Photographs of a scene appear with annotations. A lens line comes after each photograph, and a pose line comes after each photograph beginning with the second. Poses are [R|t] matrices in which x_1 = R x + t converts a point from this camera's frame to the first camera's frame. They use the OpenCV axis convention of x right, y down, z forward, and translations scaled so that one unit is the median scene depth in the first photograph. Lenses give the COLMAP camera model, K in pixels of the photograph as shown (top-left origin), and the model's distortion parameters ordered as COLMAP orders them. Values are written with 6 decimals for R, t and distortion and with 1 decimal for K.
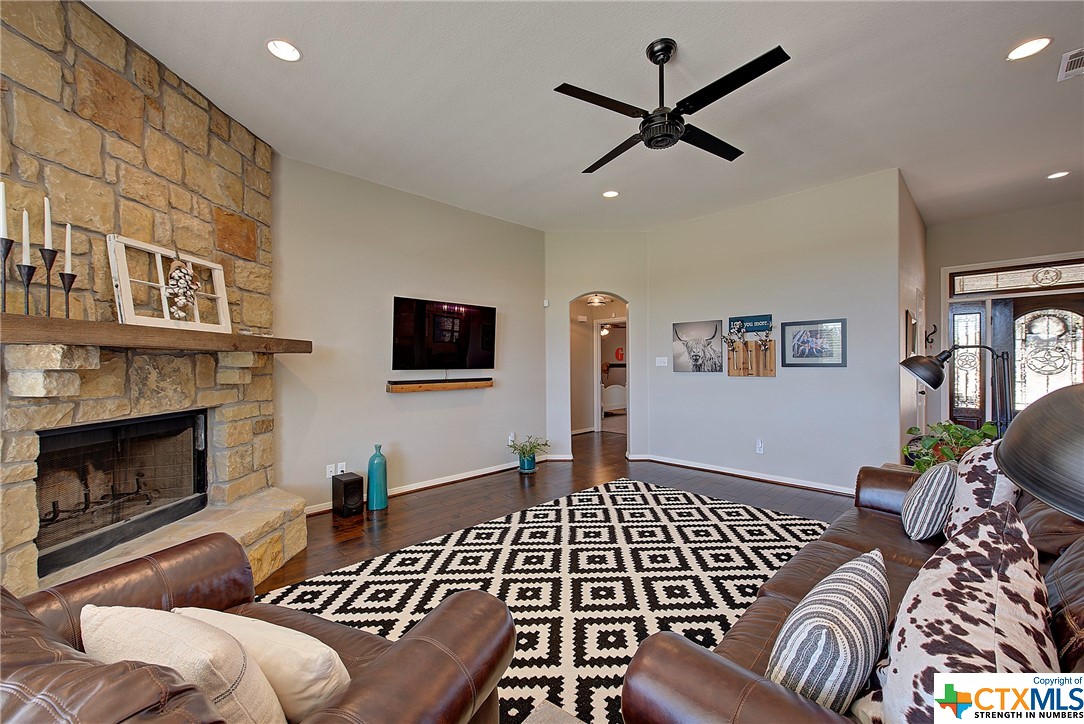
lens RADIAL K [[436.9, 0, 544.5], [0, 436.9, 362.3], [0, 0, 1]] dist [0.001594, -0.000316]
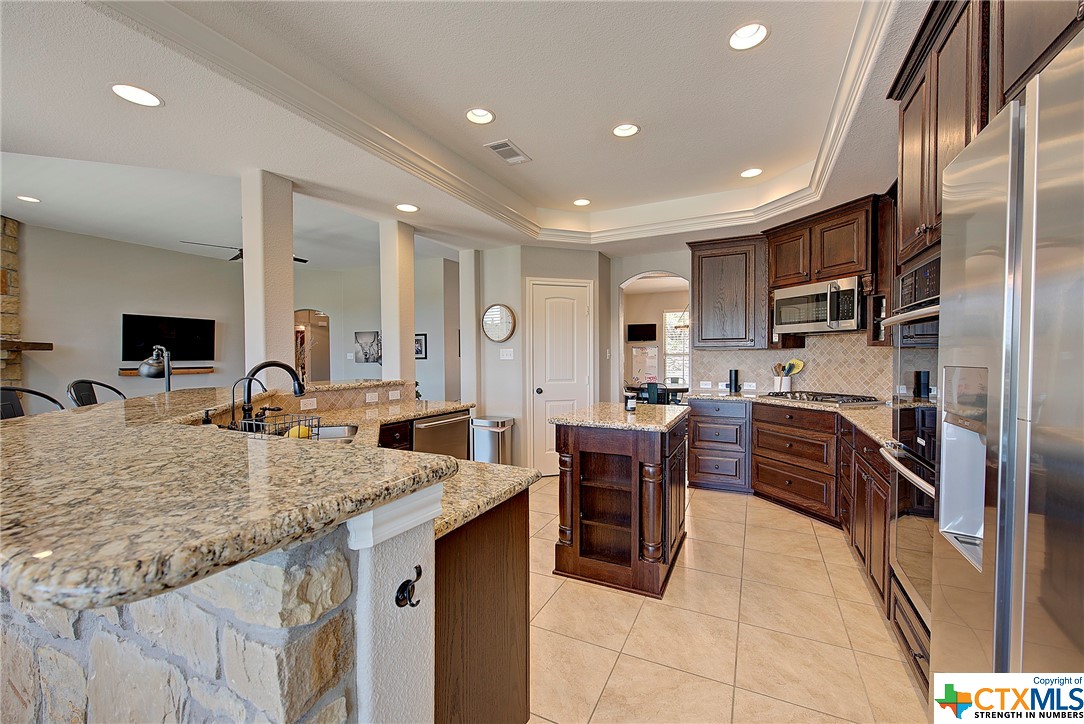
lens RADIAL K [[436.9, 0, 545.5], [0, 436.9, 361.8], [0, 0, 1]] dist [0.001594, -0.000316]
pose [[0.931156, -0.002559, 0.364611, 0.487530], [-0.001854, 0.999929, 0.011753, -0.001171], [-0.364615, -0.011620, 0.931086, -0.996623]]
